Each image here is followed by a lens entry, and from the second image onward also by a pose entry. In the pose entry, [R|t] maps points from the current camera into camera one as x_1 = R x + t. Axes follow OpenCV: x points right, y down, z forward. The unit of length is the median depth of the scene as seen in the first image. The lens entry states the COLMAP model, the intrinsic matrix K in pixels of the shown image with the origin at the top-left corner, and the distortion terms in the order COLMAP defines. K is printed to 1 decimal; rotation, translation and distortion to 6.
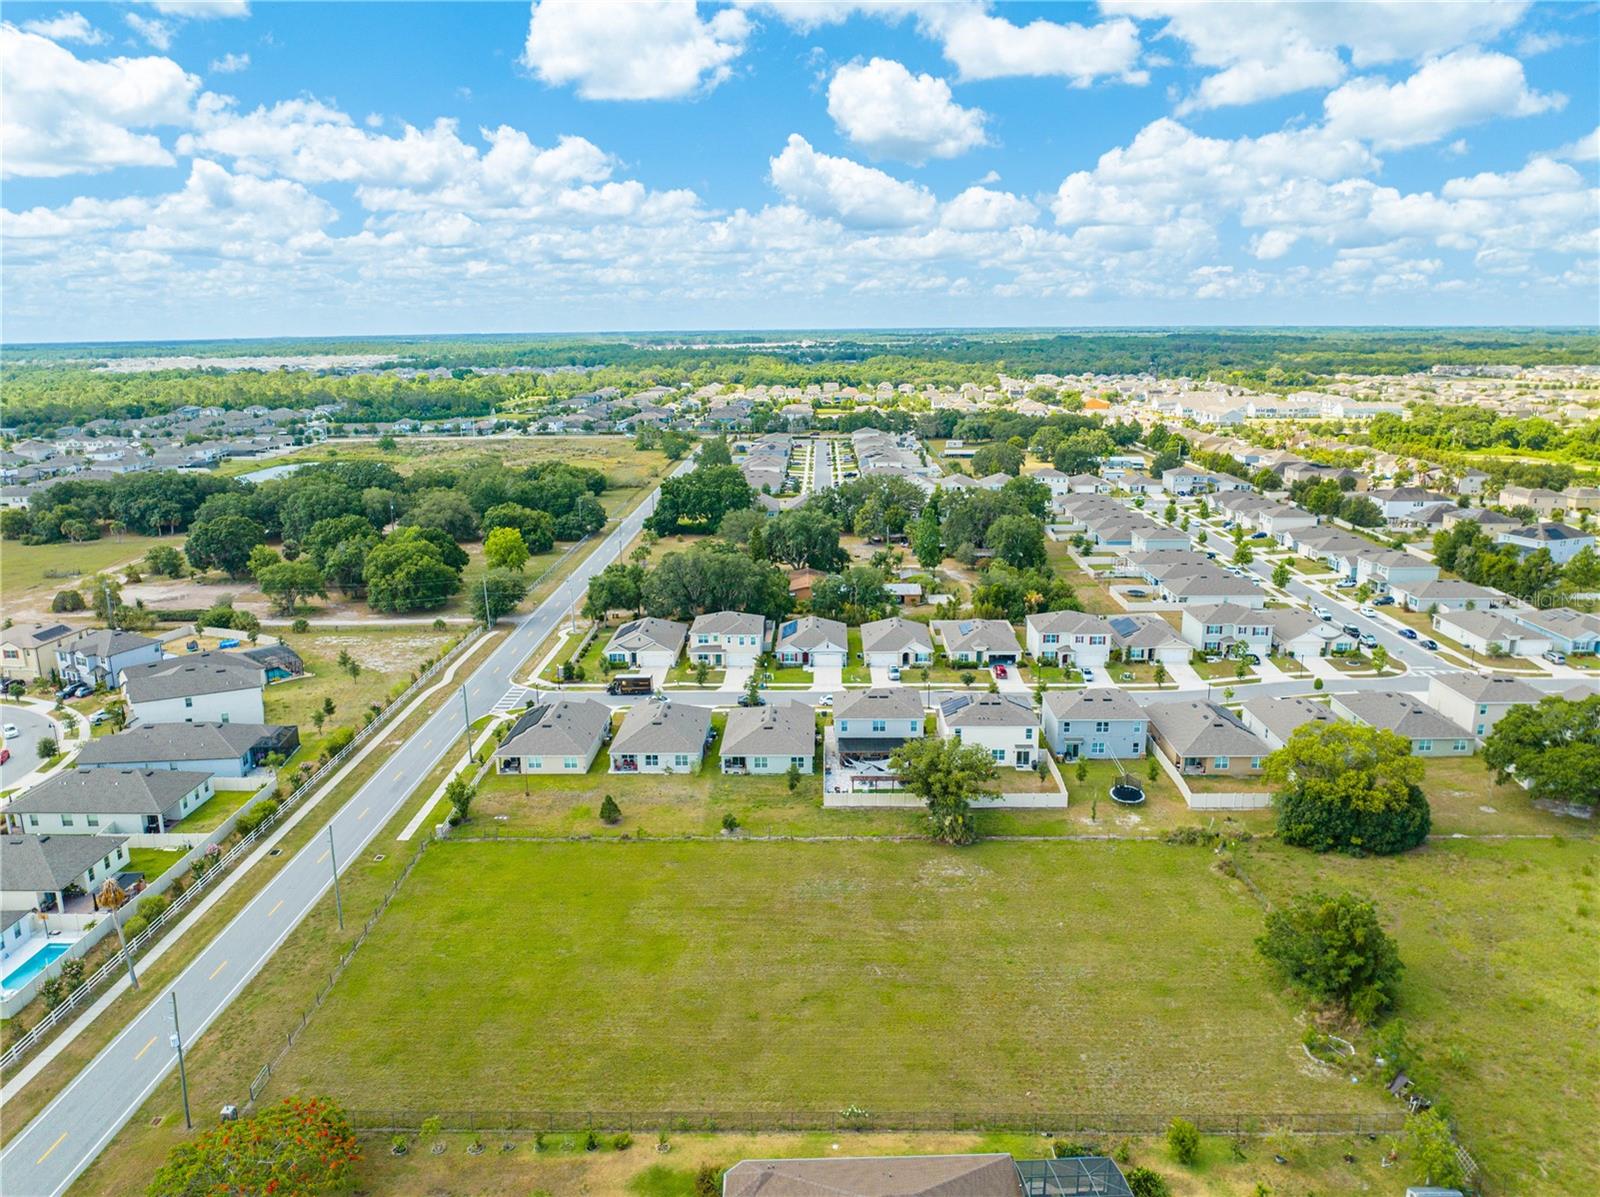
lens RADIAL K [[1130.0, 0, 792.3], [0, 1130.0, 591.1], [0, 0, 1]] dist [-0.047532, 0.021577]
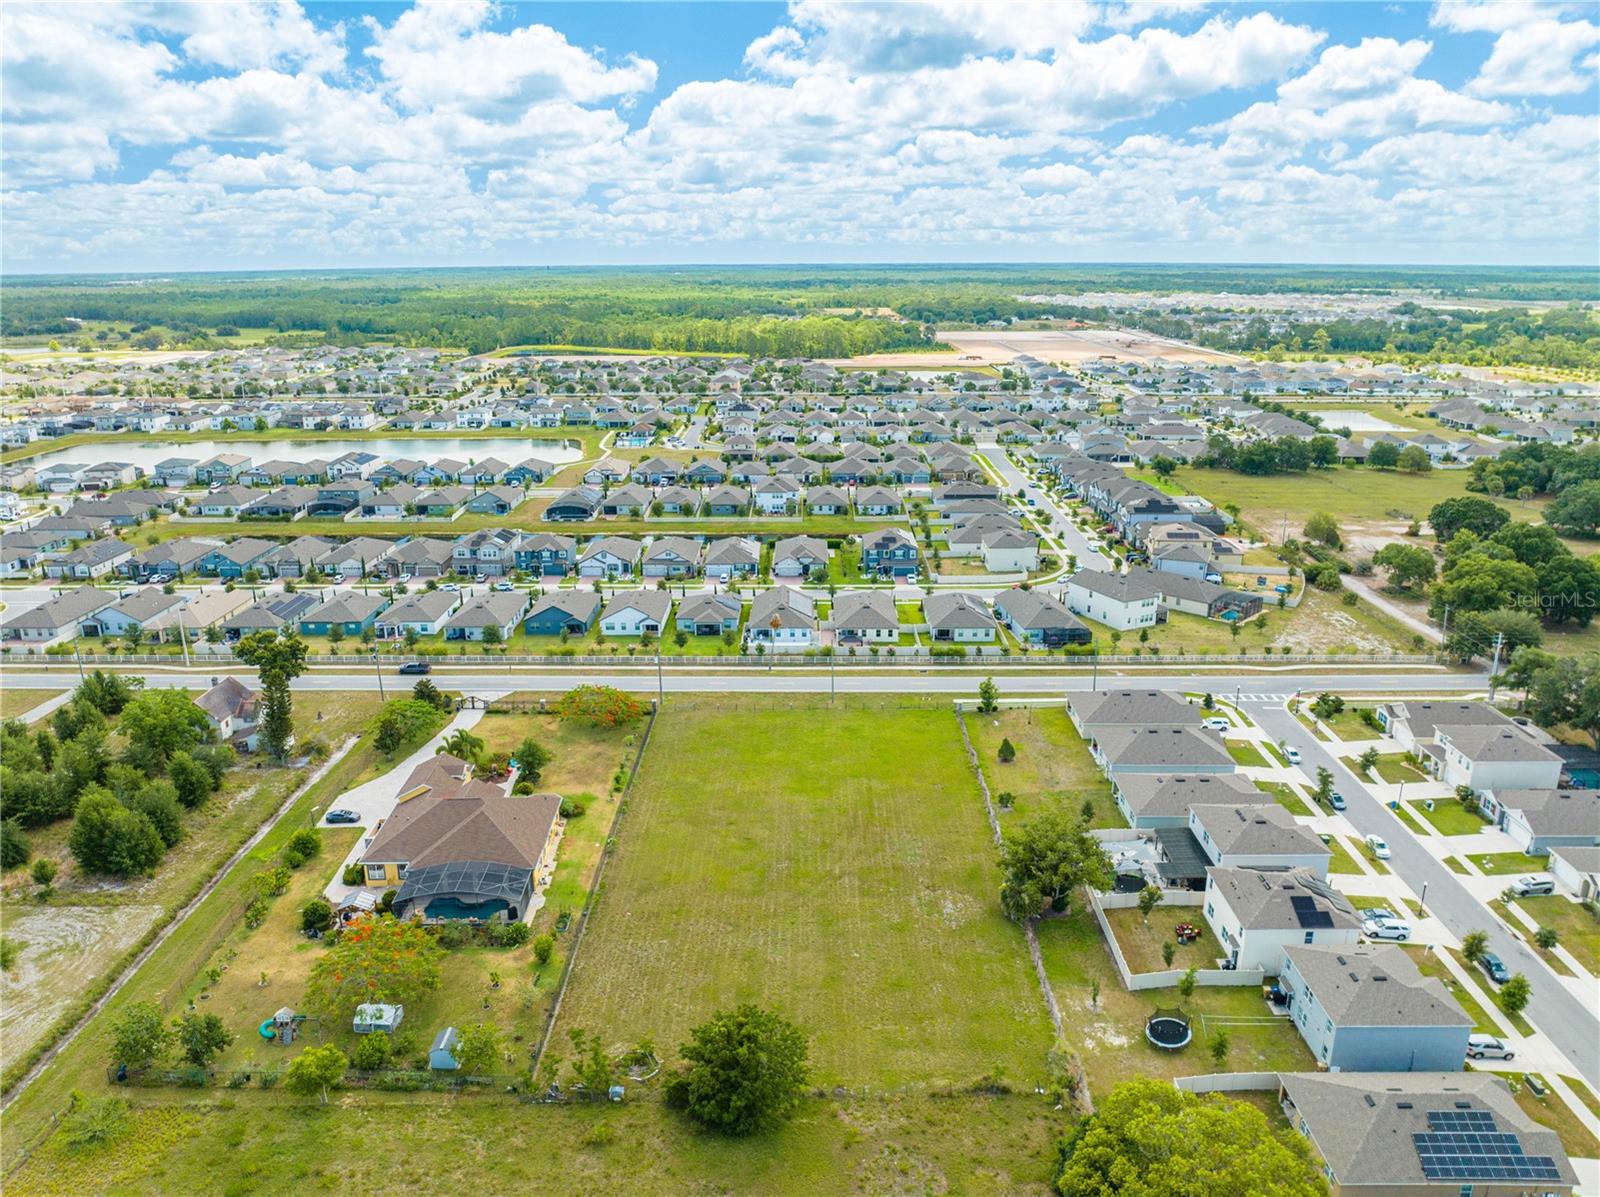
lens RADIAL K [[1127.2, 0, 792.0], [0, 1127.2, 598.4], [0, 0, 1]] dist [-0.035392, -0.002912]
pose [[0.005701, 0.299829, -0.953976, 0.694825], [-0.224557, 0.930011, 0.290955, -0.192083], [0.974444, 0.212563, 0.072631, 0.470721]]
